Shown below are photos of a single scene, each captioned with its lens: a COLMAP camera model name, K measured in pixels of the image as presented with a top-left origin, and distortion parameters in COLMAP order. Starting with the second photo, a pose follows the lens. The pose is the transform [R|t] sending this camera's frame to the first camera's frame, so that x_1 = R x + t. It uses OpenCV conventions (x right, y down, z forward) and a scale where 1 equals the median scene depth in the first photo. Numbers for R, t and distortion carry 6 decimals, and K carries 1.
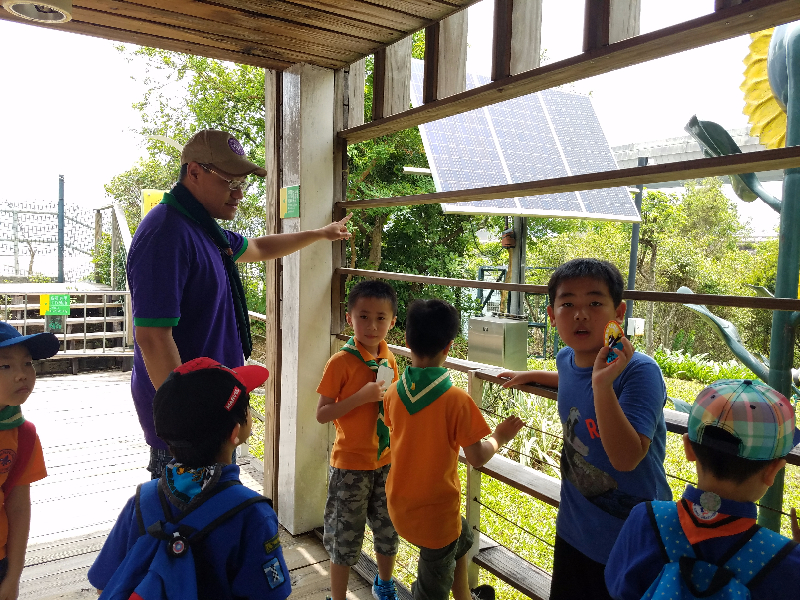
lens RADIAL K [[626.6, 0, 385.0], [0, 626.6, 293.7], [0, 0, 1]] dist [0.059853, -0.072986]
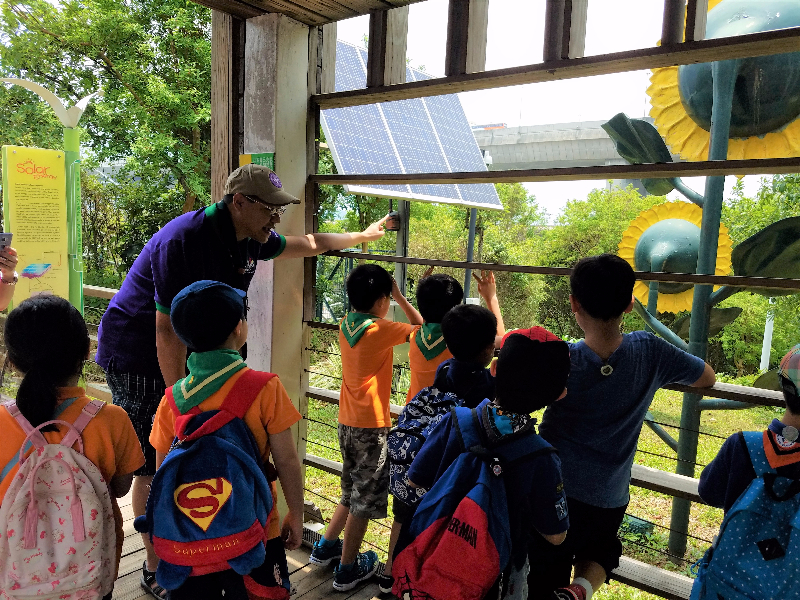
lens RADIAL K [[626.6, 0, 407.1], [0, 626.6, 326.4], [0, 0, 1]] dist [0.059853, -0.072986]
pose [[0.937732, -0.028186, 0.346215, -0.123556], [0.001276, 0.996975, 0.077709, 0.001827], [-0.347359, -0.072429, 0.934931, 0.032820]]
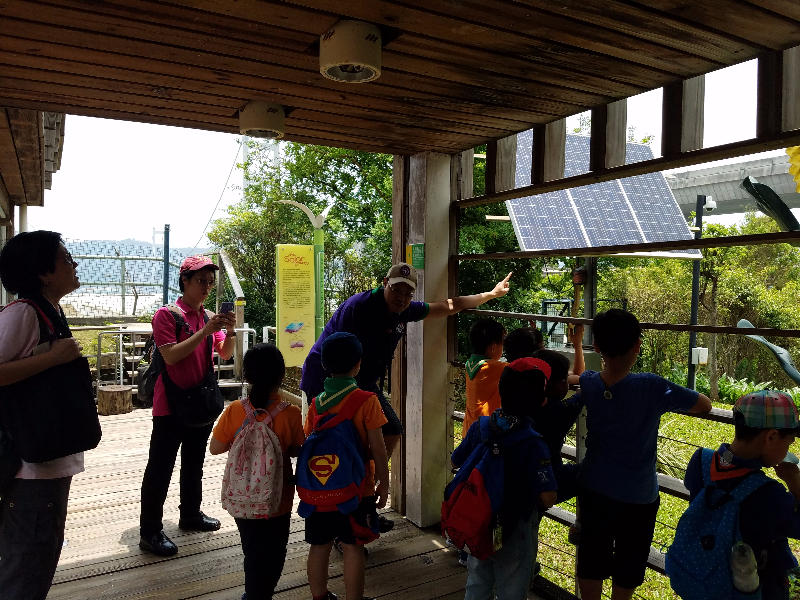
lens RADIAL K [[626.6, 0, 401.4], [0, 626.6, 302.5], [0, 0, 1]] dist [0.059853, -0.072986]
pose [[0.998247, -0.016276, -0.056898, -0.049993], [0.014082, 0.999150, -0.038751, -0.003510], [0.057481, 0.037881, 0.997628, -0.111047]]
